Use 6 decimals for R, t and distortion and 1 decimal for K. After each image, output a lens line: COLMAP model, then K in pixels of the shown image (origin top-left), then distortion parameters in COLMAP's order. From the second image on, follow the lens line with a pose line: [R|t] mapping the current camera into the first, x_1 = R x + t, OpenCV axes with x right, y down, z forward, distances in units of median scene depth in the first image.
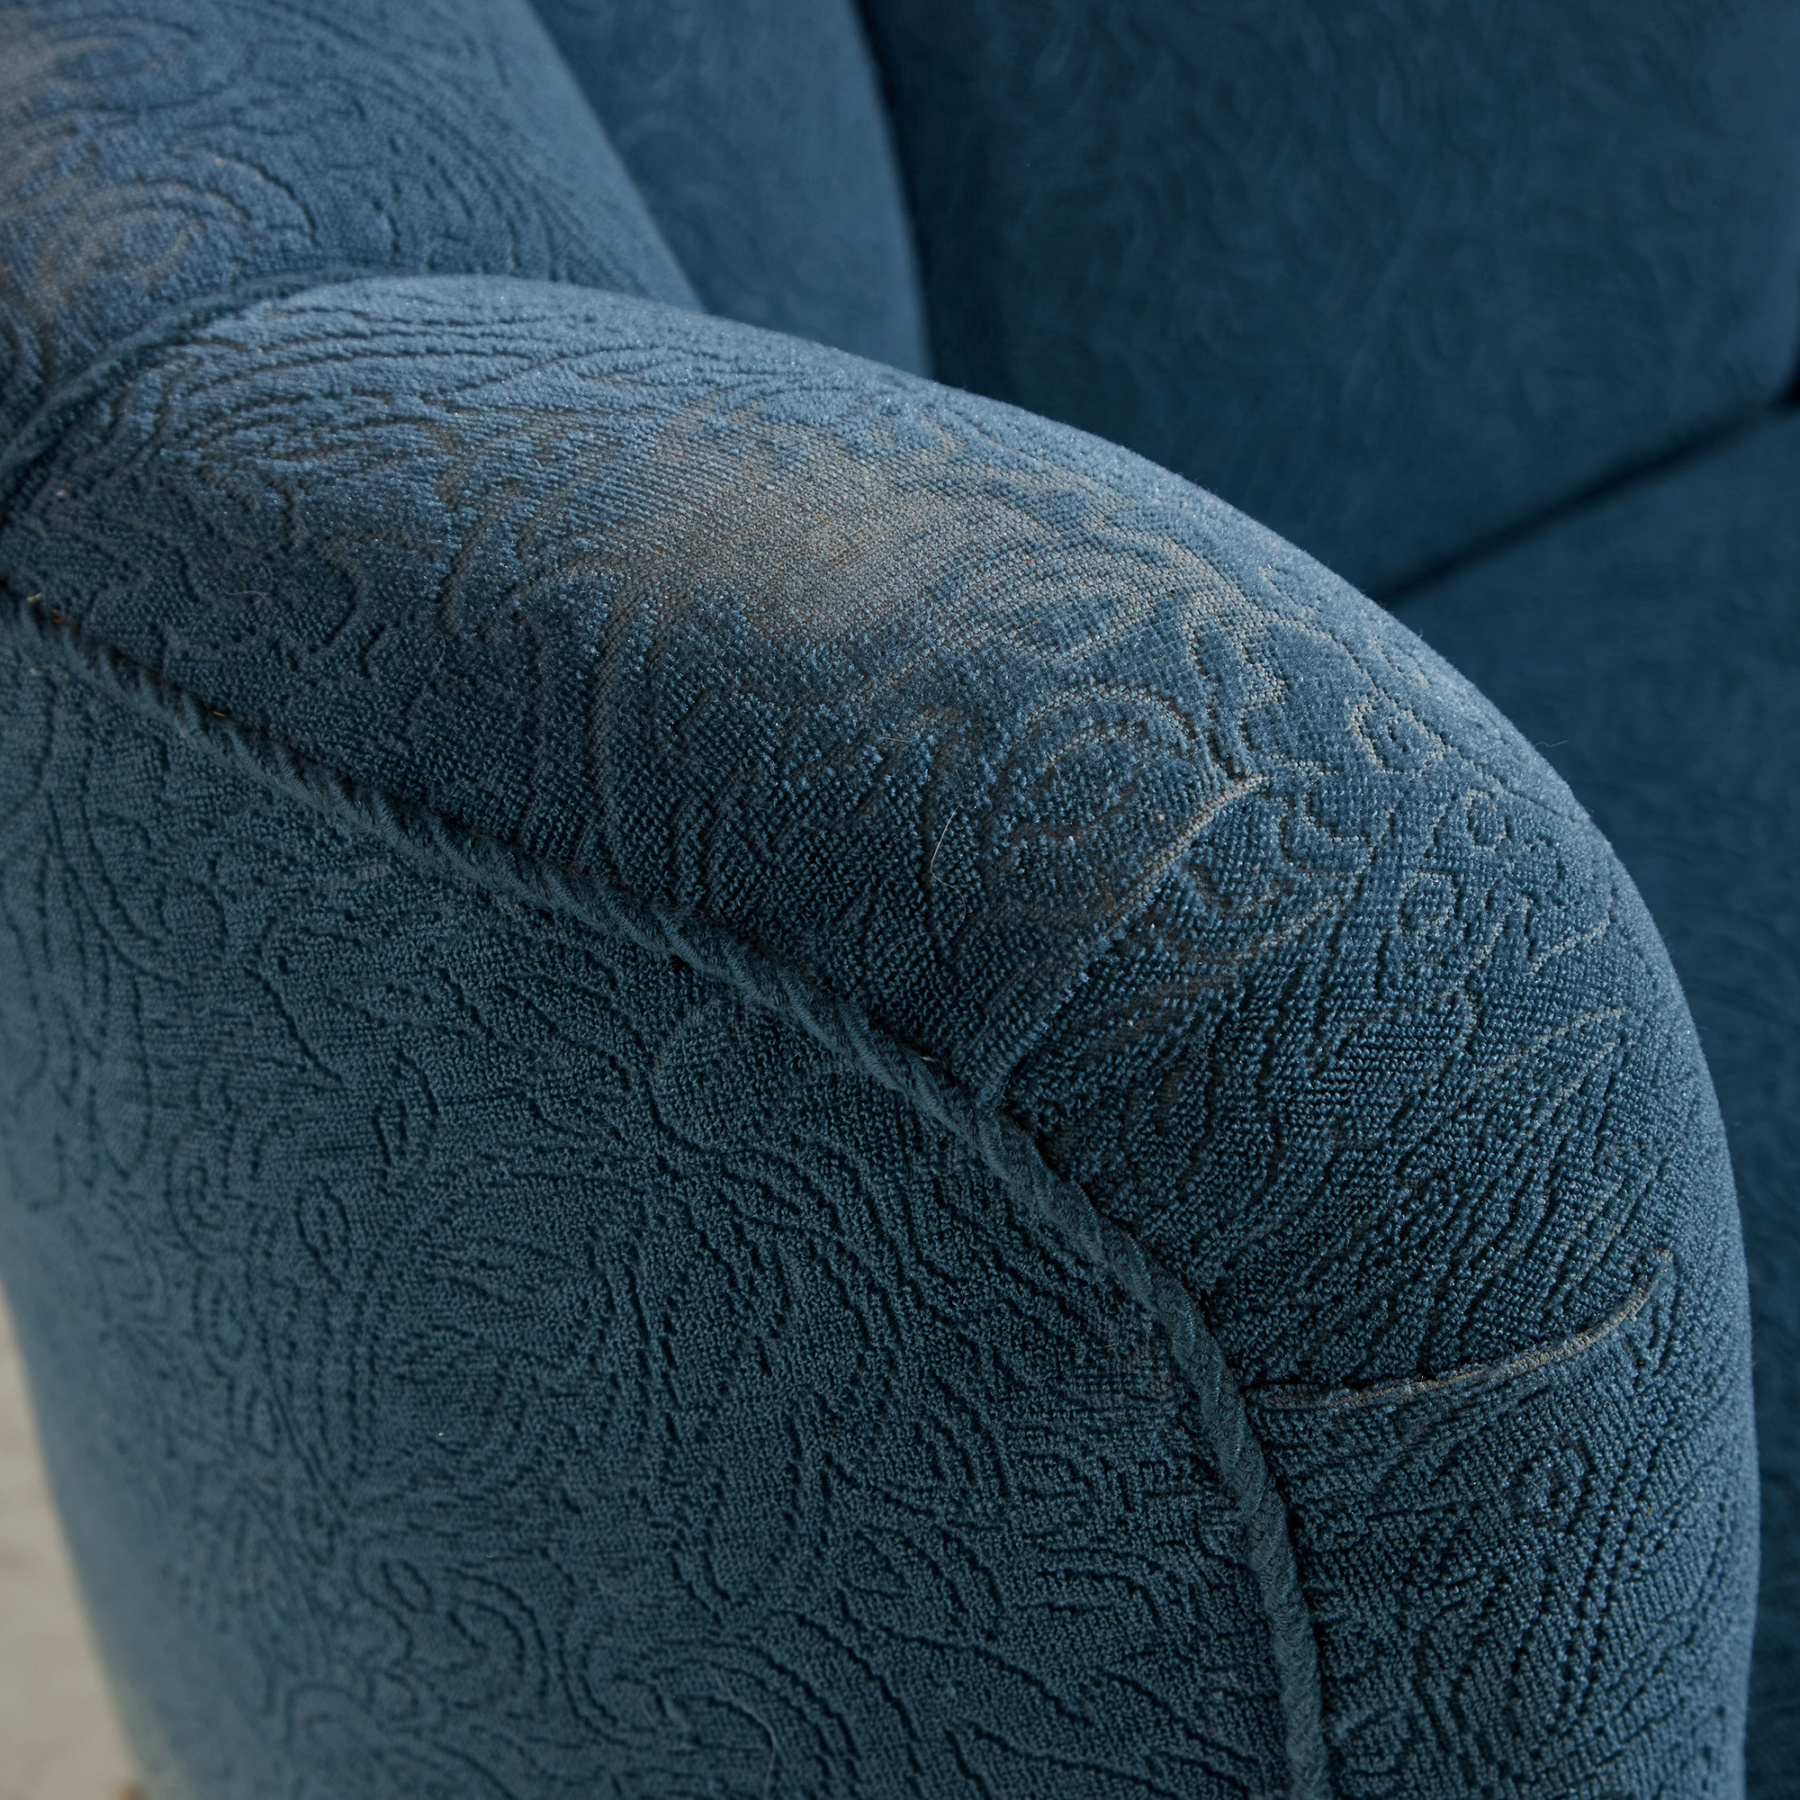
lens RADIAL K [[4597.1, 0, 897.1], [0, 4597.1, 894.7], [0, 0, 1]] dist [-0.255590, 0.000000]
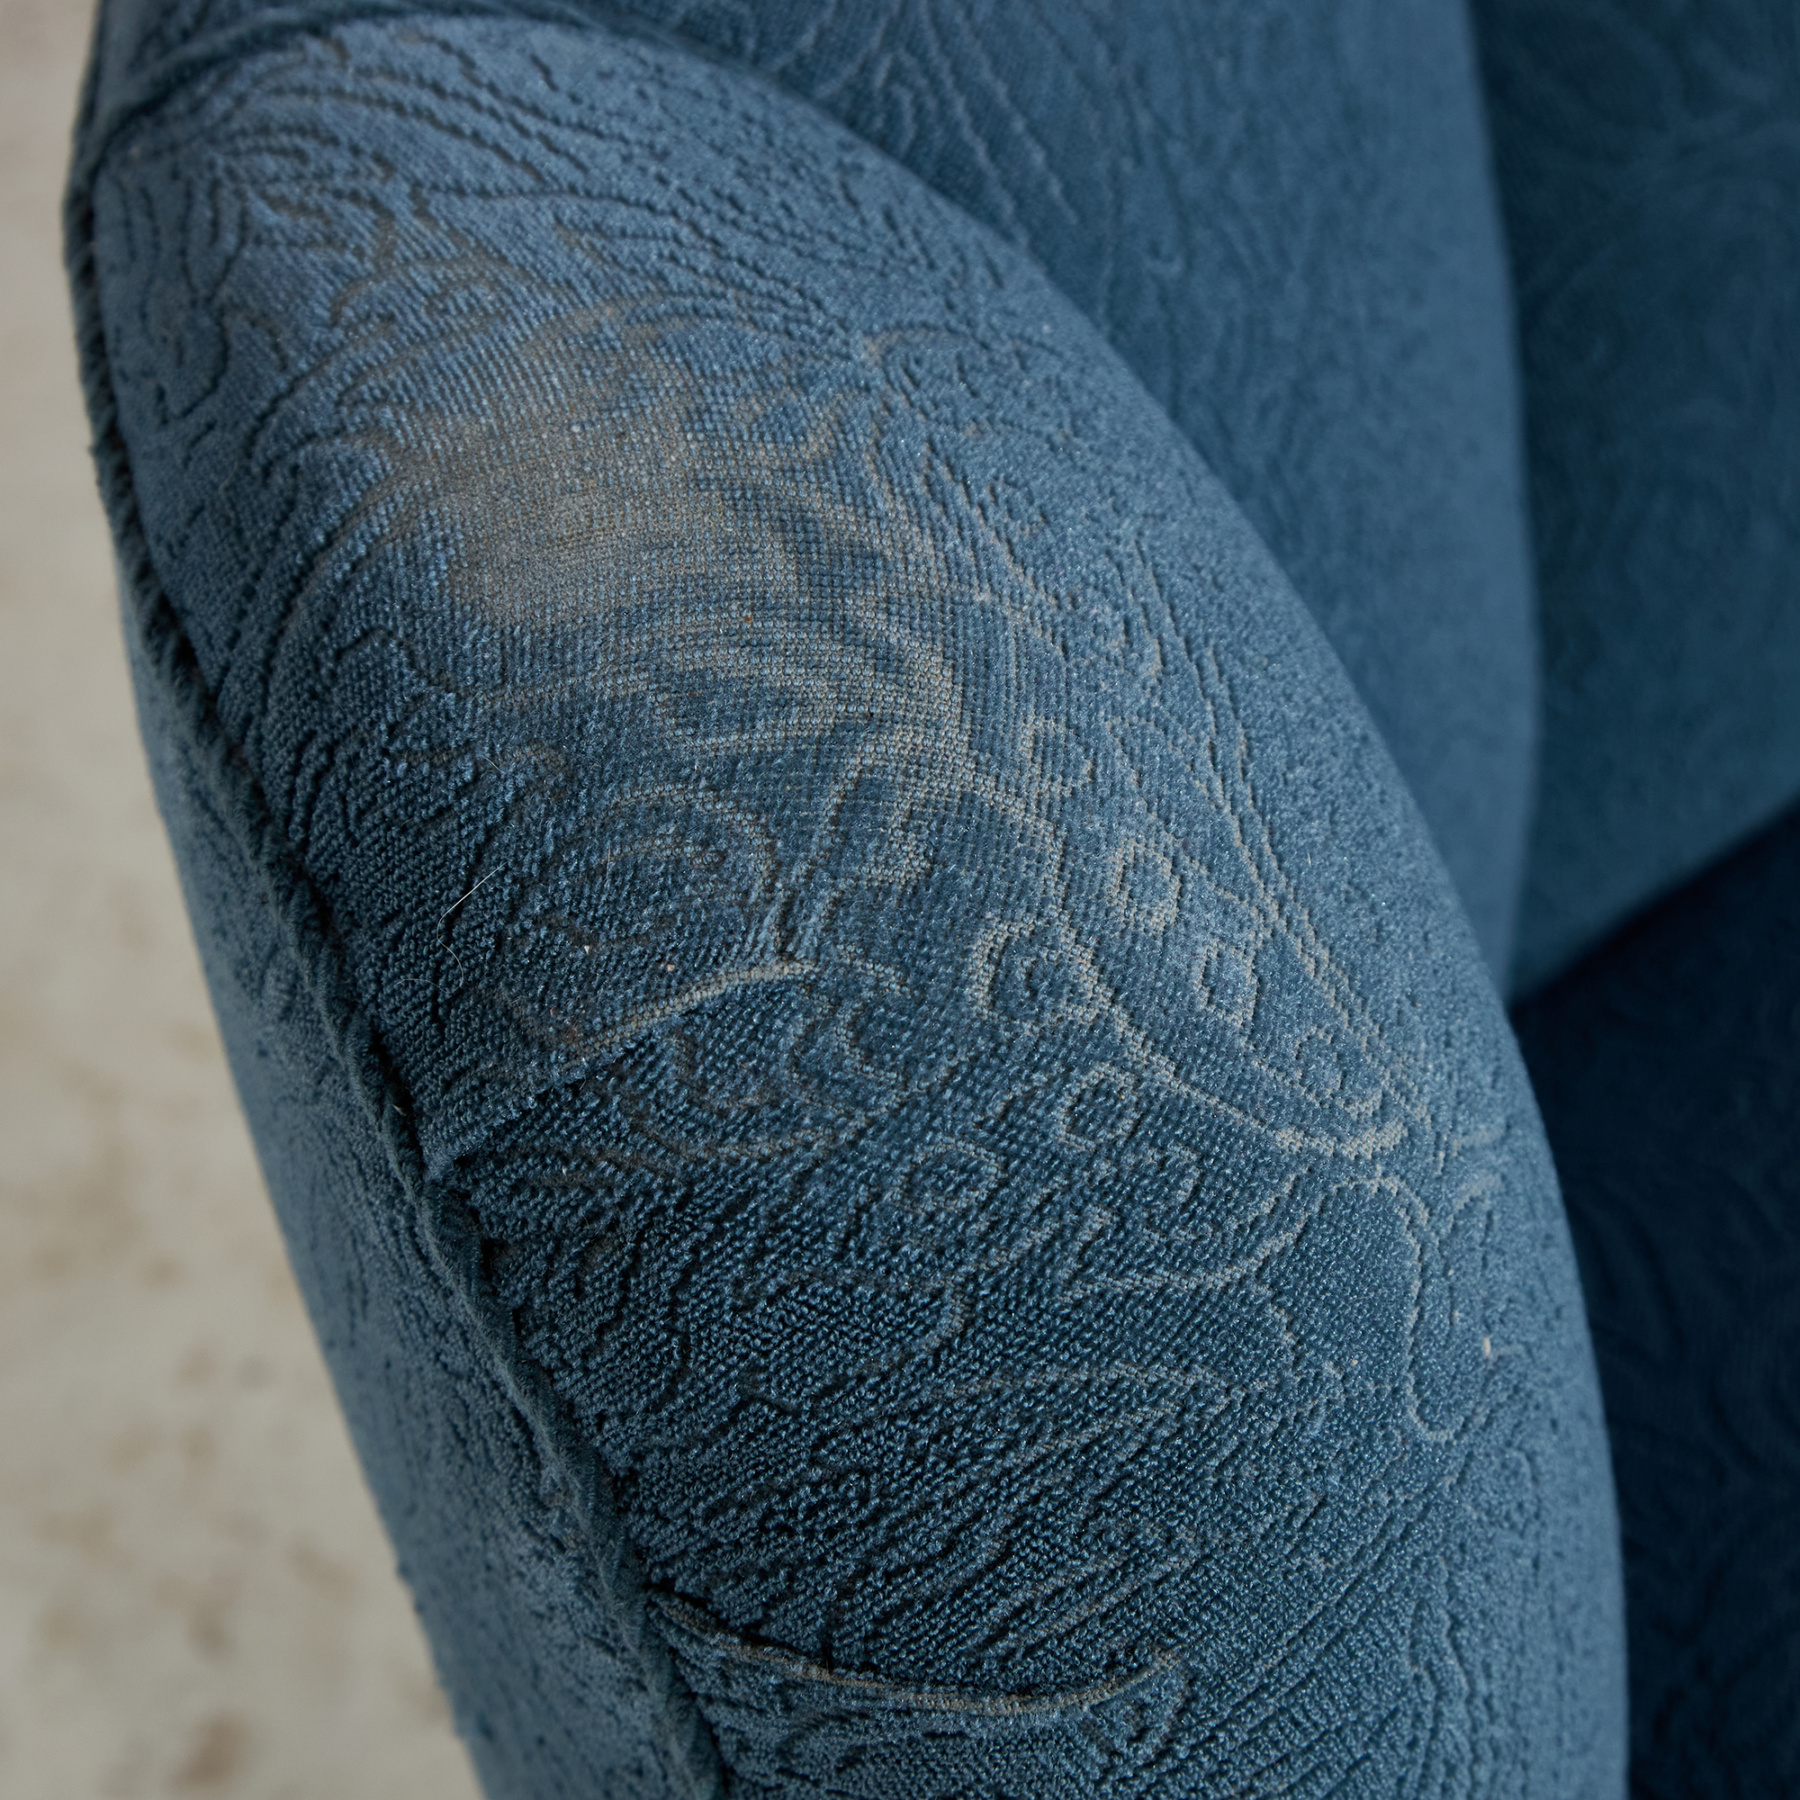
lens RADIAL K [[4597.1, 0, 901.0], [0, 4597.1, 903.8], [0, 0, 1]] dist [-0.255590, 0.000000]
pose [[0.850151, 0.383208, -0.361103, 0.391124], [-0.324679, 0.921428, 0.213435, -0.220383], [0.414521, -0.064210, 0.907772, 0.231597]]
